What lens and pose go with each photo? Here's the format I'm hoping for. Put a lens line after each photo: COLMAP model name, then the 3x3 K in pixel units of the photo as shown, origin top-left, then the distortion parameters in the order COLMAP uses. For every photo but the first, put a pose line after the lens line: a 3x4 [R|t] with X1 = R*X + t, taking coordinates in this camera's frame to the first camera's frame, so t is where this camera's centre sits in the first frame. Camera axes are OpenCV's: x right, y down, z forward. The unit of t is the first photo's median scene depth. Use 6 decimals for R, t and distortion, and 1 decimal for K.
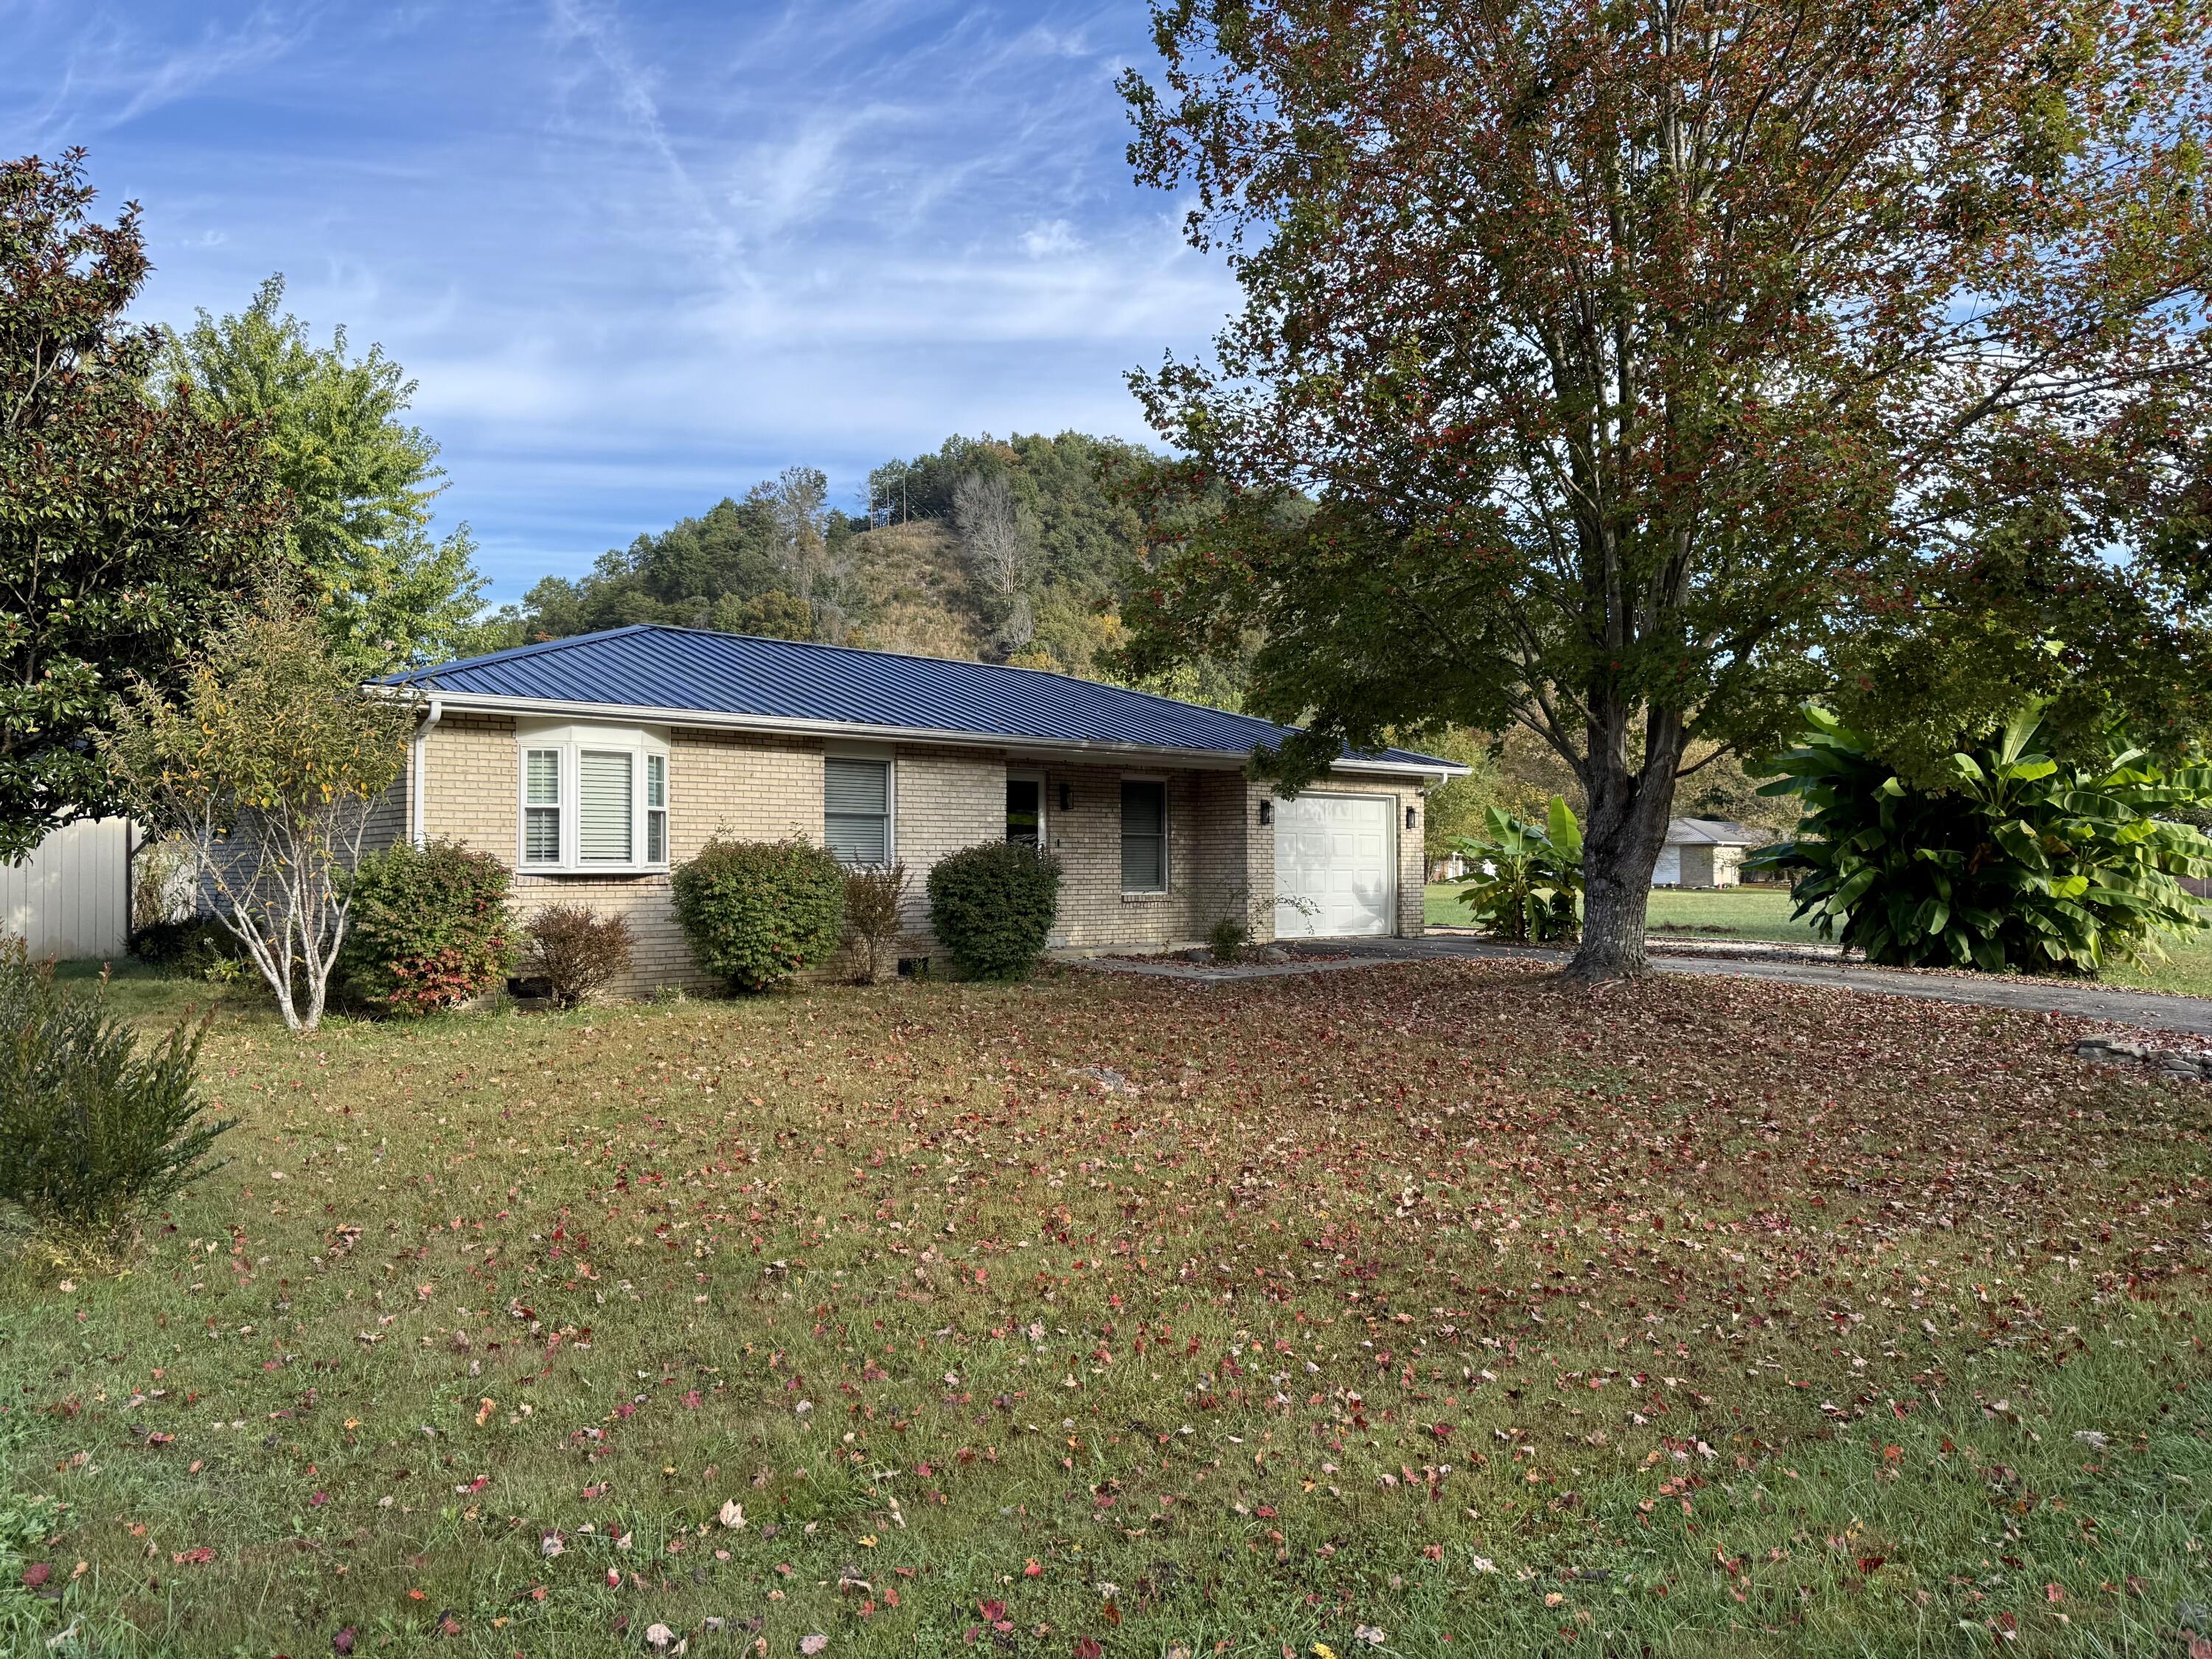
lens RADIAL K [[1547.6, 0, 1094.1], [0, 1547.6, 826.7], [0, 0, 1]] dist [0.063539, -0.077933]
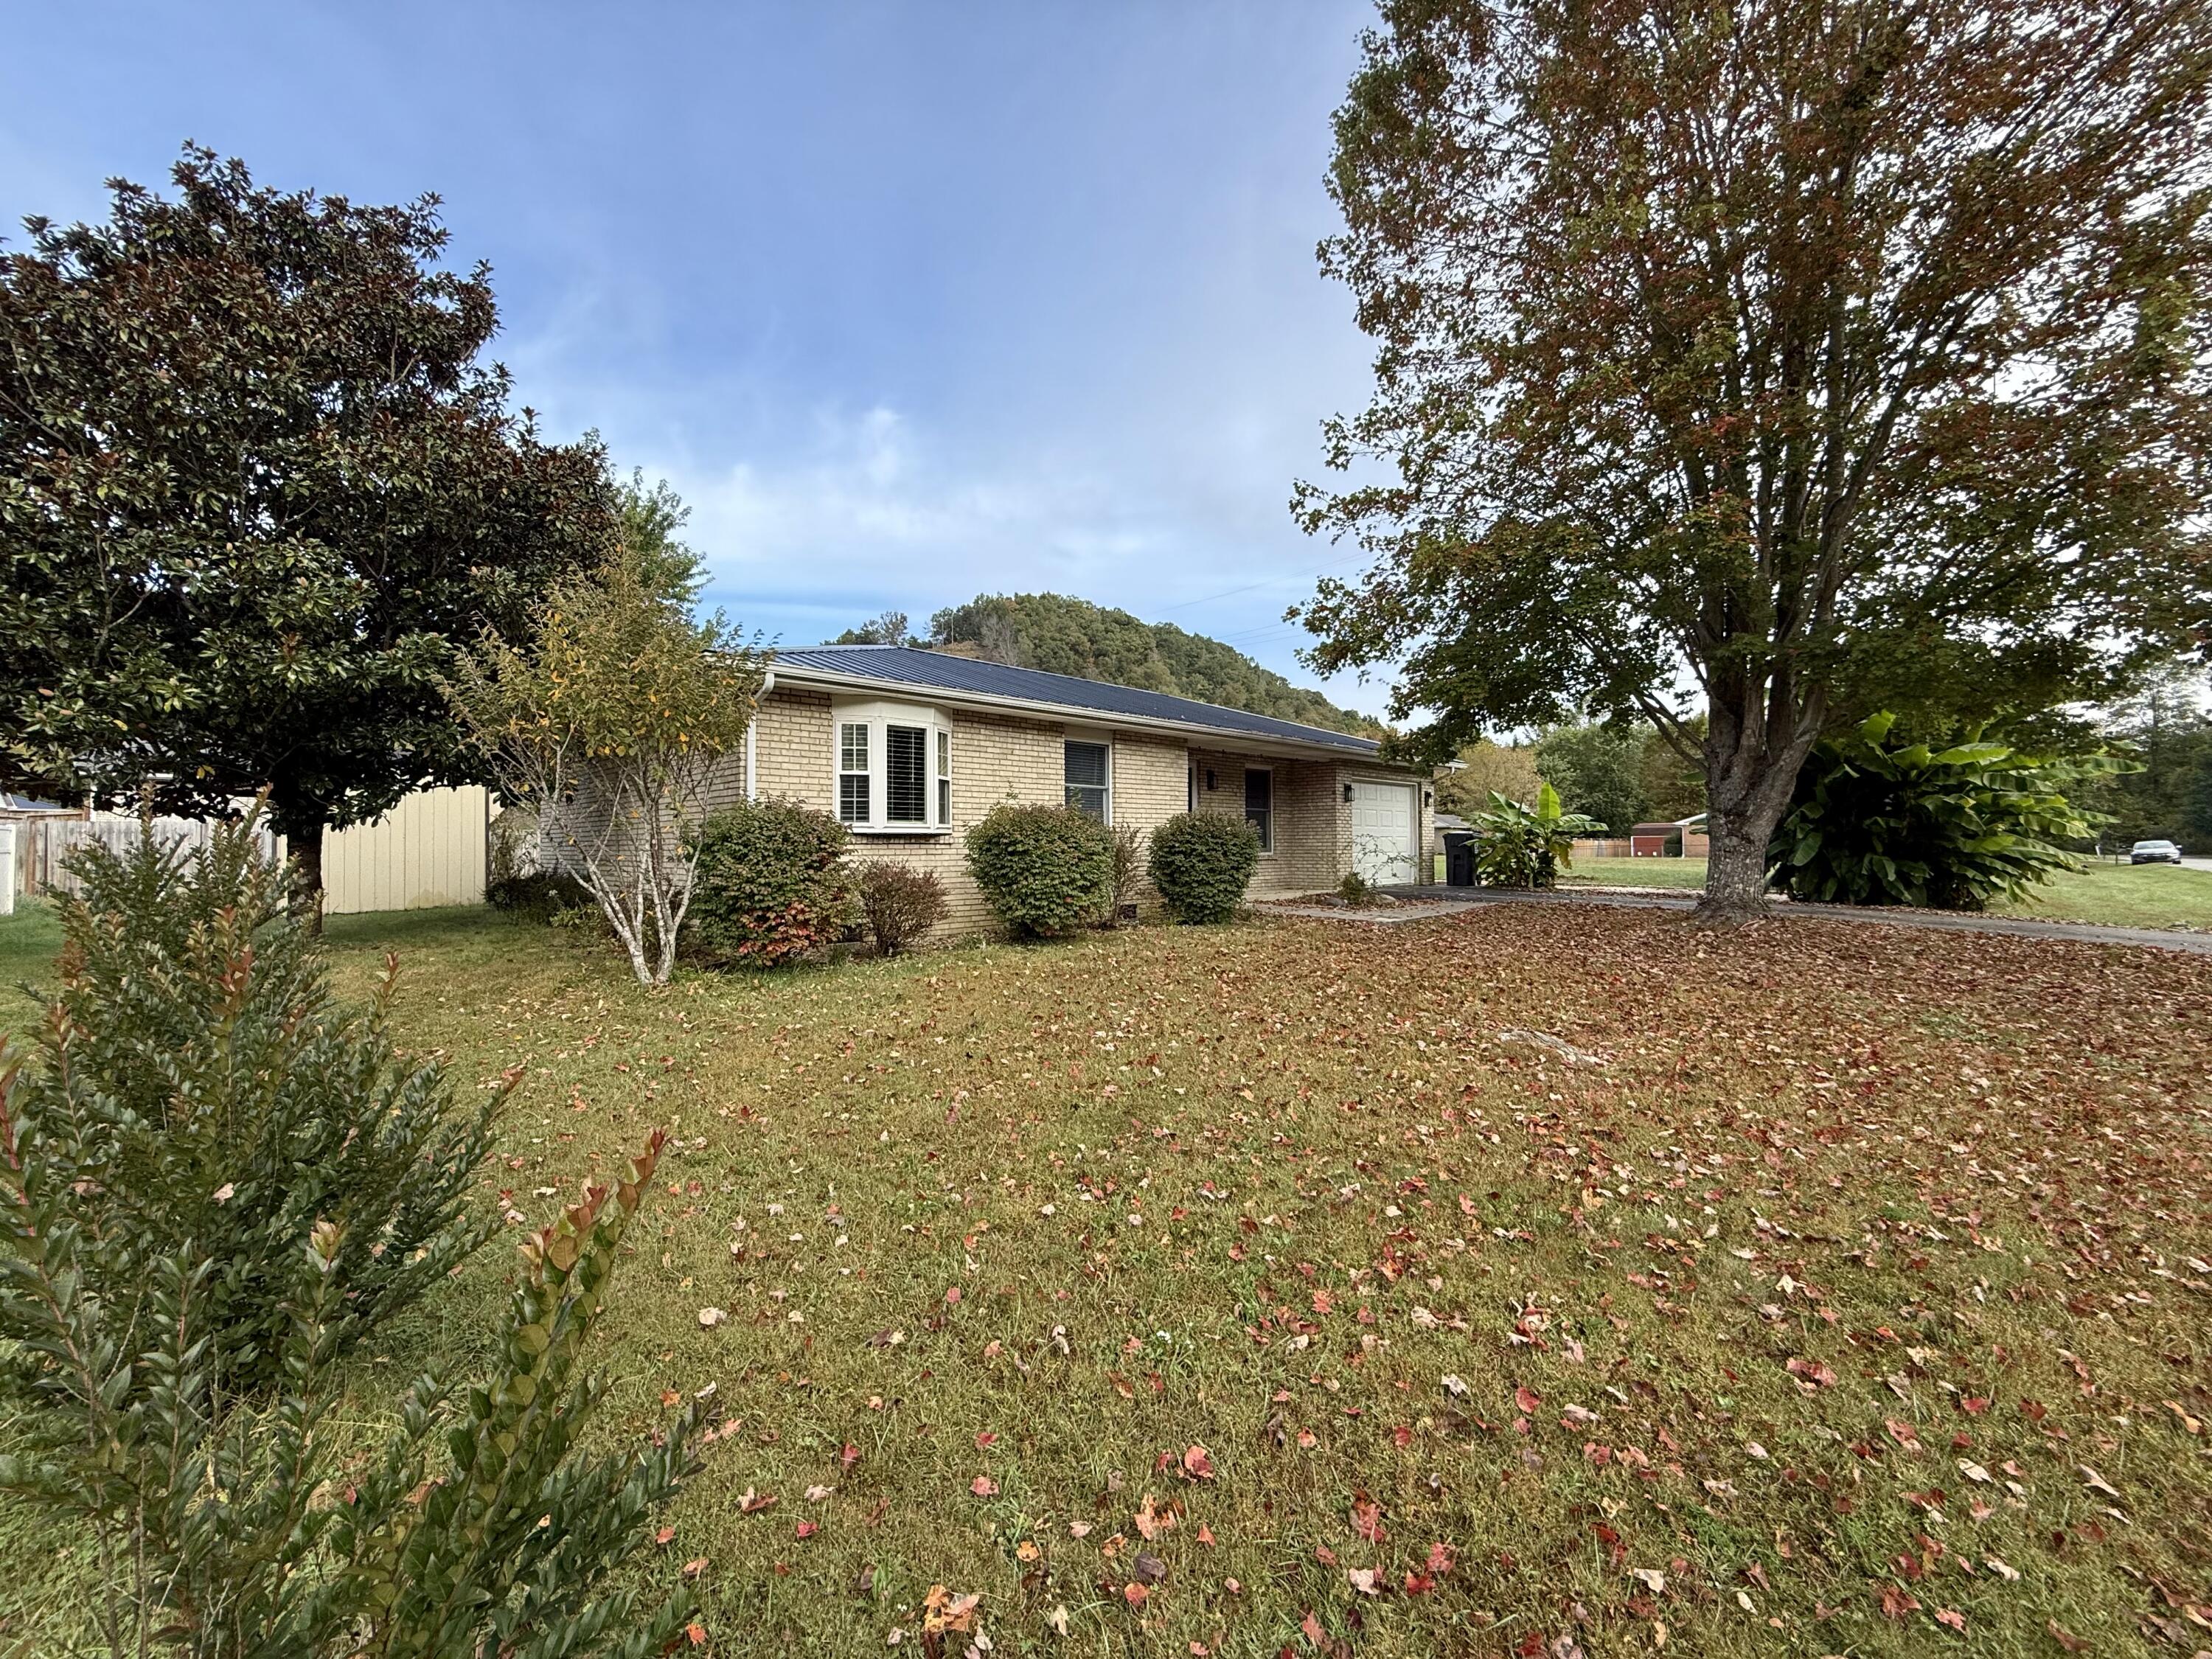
lens RADIAL K [[880.7, 0, 1097.4], [0, 880.7, 826.1], [0, 0, 1]] dist [-0.000268, -0.000303]
pose [[0.998868, -0.001352, 0.047544, -0.197560], [0.001084, 0.999983, 0.005659, 0.020405], [-0.047551, -0.005601, 0.998853, 0.336386]]
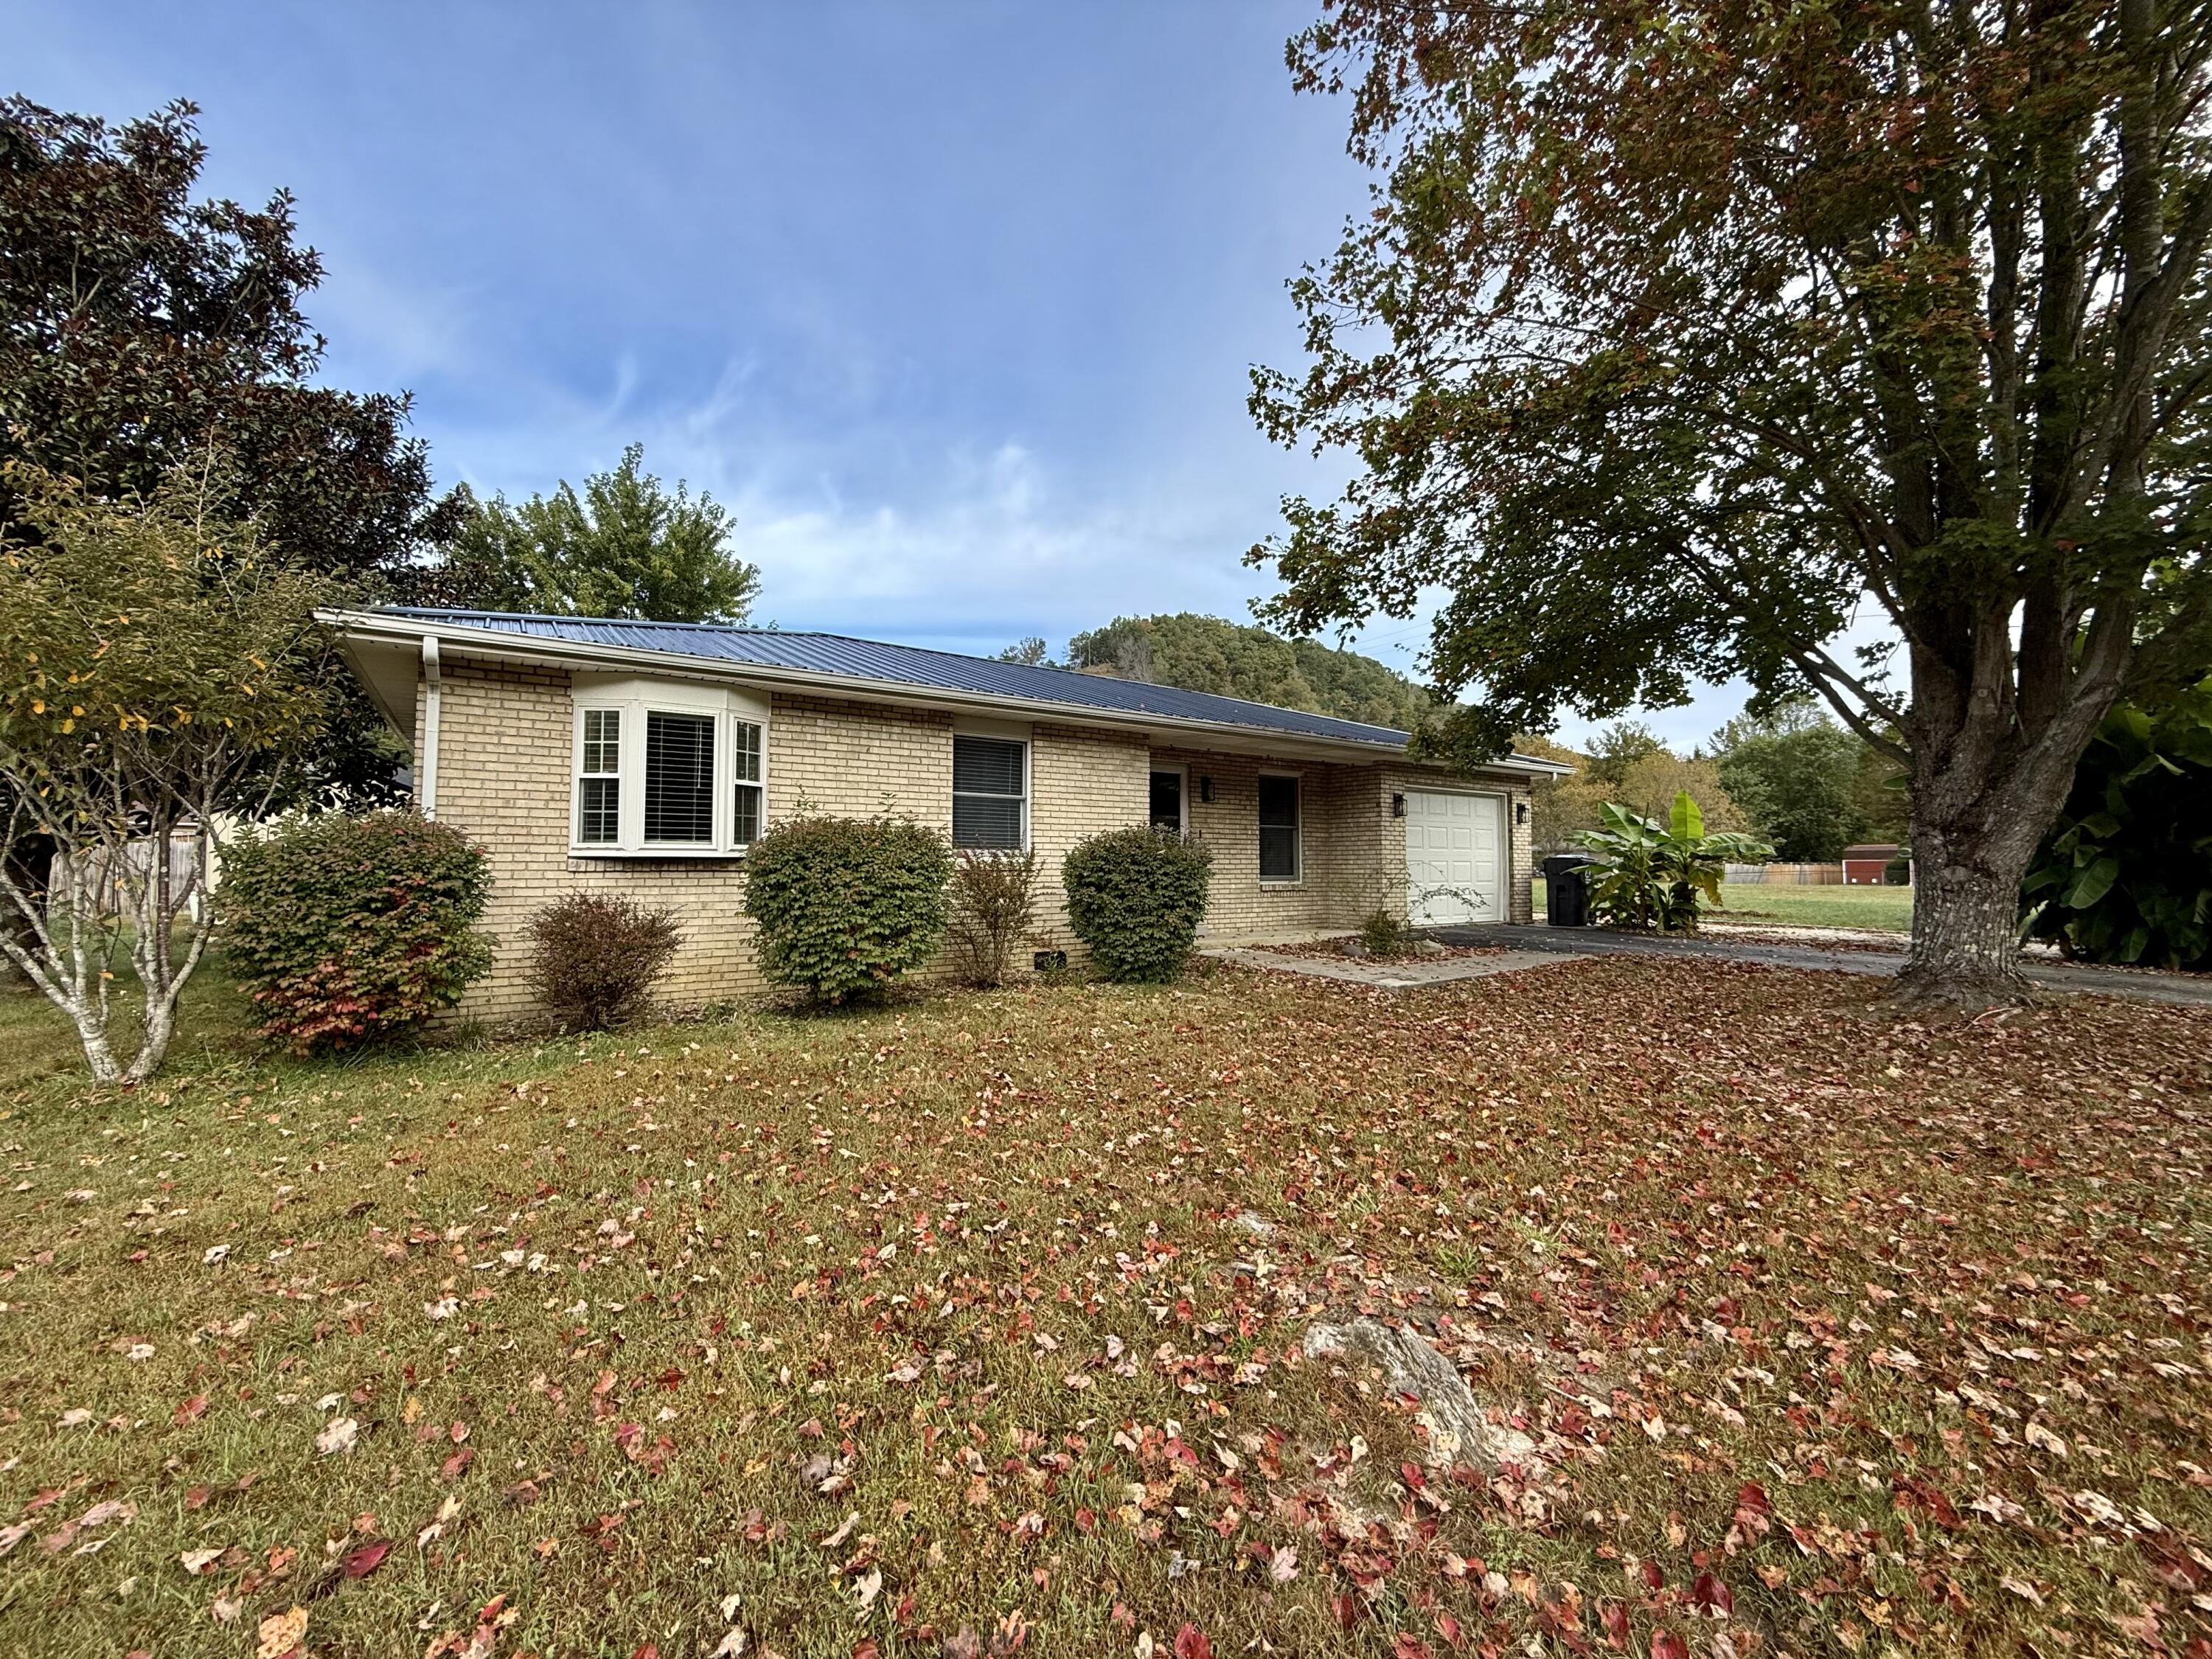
lens RADIAL K [[880.7, 0, 1097.4], [0, 880.7, 826.1], [0, 0, 1]] dist [-0.000268, -0.000303]
pose [[0.993480, -0.002961, -0.113972, -0.031566], [0.000860, 0.999829, -0.018482, 0.021262], [0.114007, 0.018264, 0.993312, 0.532048]]
